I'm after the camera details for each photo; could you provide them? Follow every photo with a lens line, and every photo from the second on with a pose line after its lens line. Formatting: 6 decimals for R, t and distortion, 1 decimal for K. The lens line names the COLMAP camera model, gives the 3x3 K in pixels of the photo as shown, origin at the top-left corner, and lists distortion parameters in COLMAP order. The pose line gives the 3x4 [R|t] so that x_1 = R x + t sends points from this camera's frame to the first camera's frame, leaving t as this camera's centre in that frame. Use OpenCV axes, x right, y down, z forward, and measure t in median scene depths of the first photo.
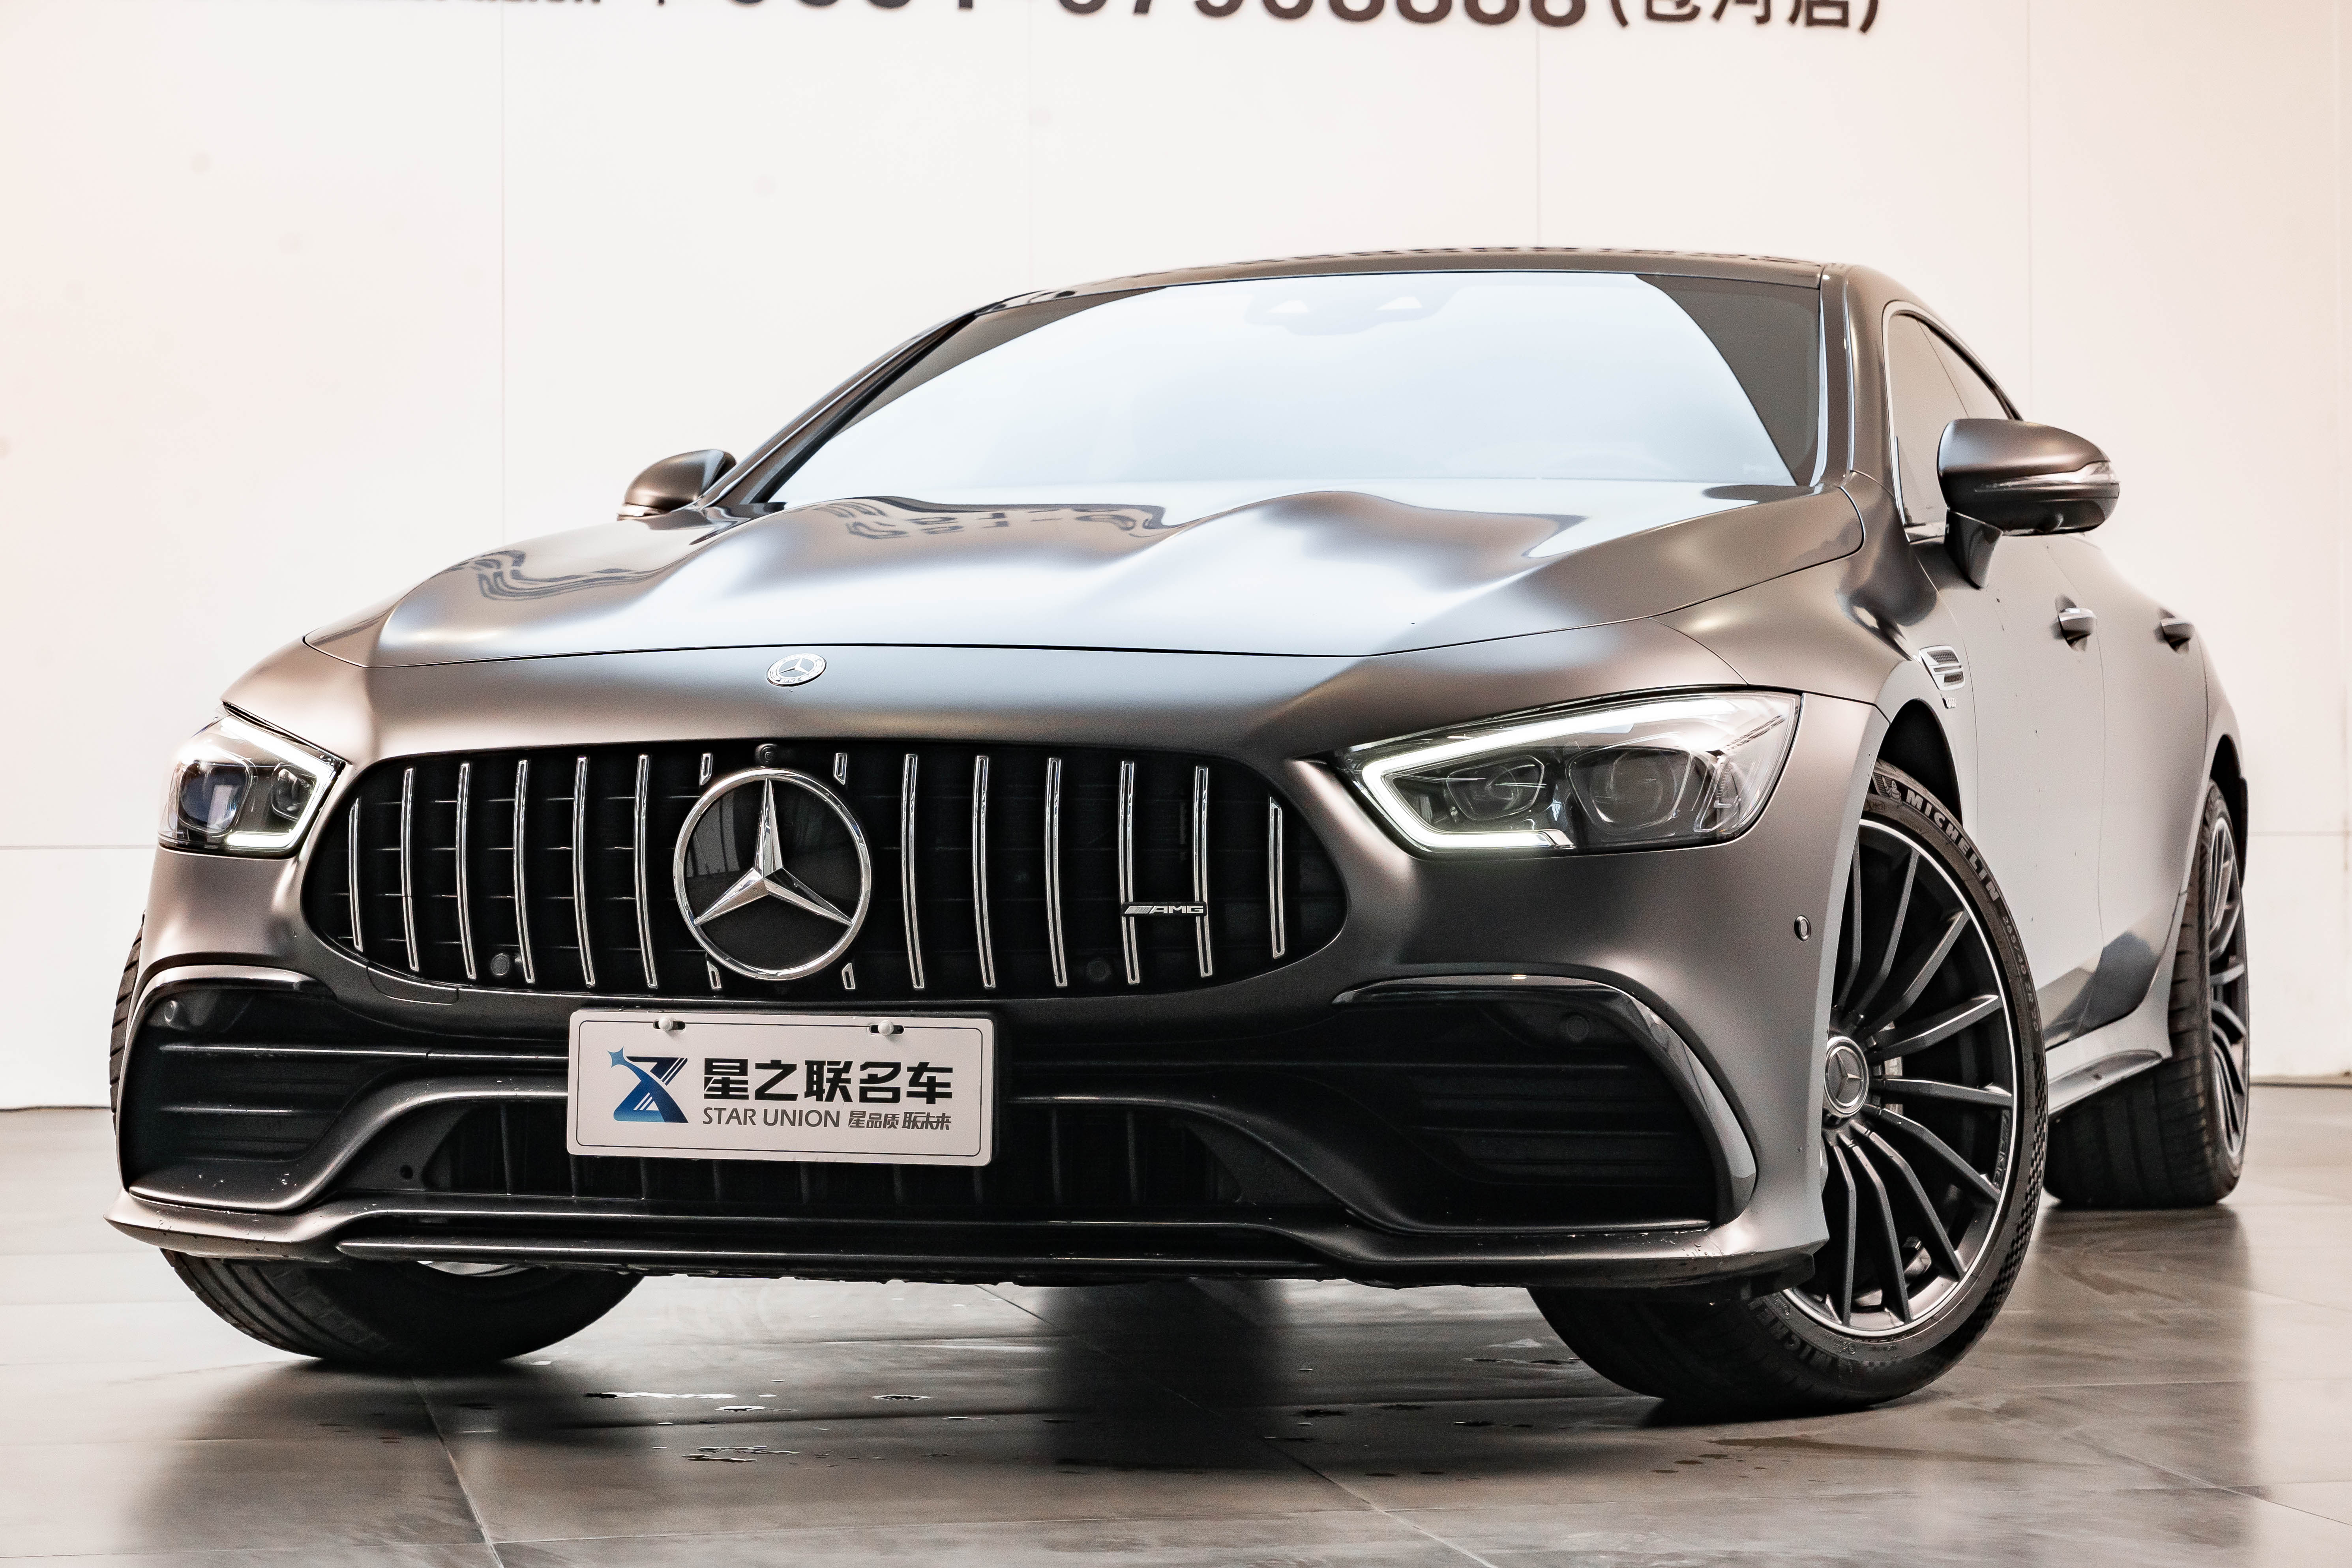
lens RADIAL K [[5189.7, 0, 1174.0], [0, 5189.7, 780.4], [0, 0, 1]] dist [0.167043, 0.000000]
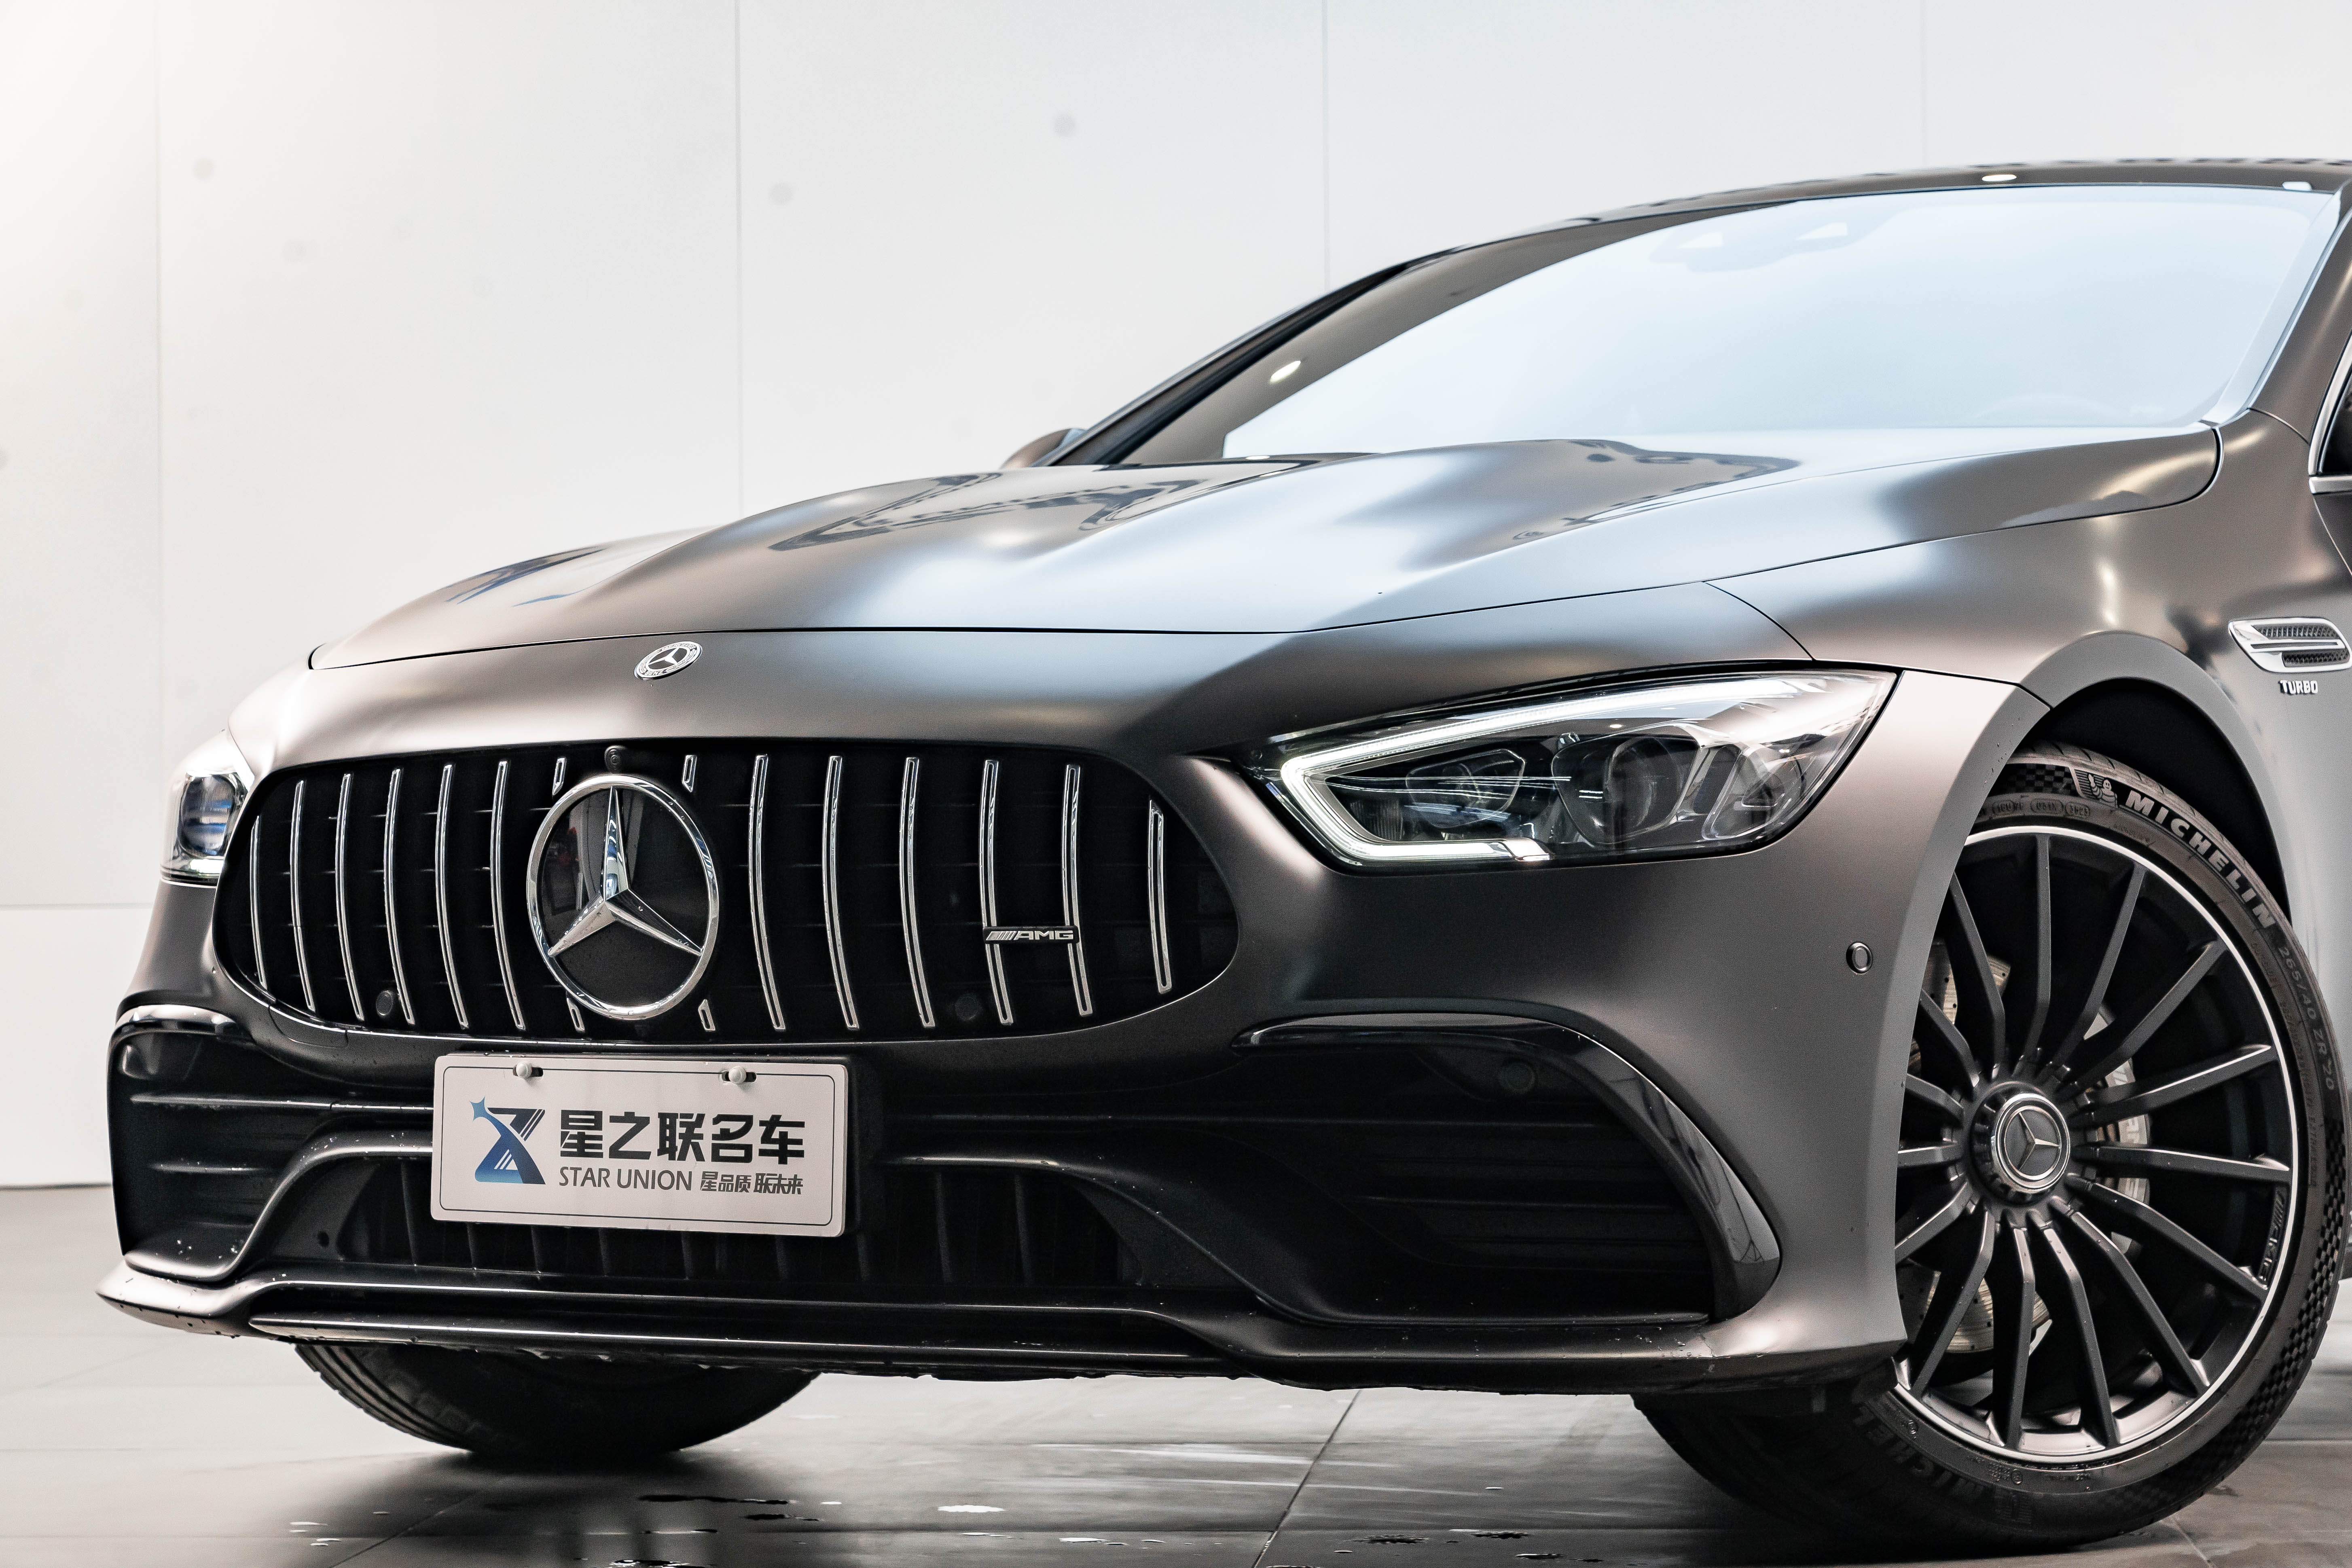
lens RADIAL K [[5667.3, 0, 1179.9], [0, 5667.3, 784.2], [0, 0, 1]] dist [0.116823, 0.000000]
pose [[0.961184, -0.011398, -0.275674, 0.270473], [0.008254, 0.999887, -0.012562, 0.011882], [0.275786, 0.009799, 0.961169, 0.118219]]
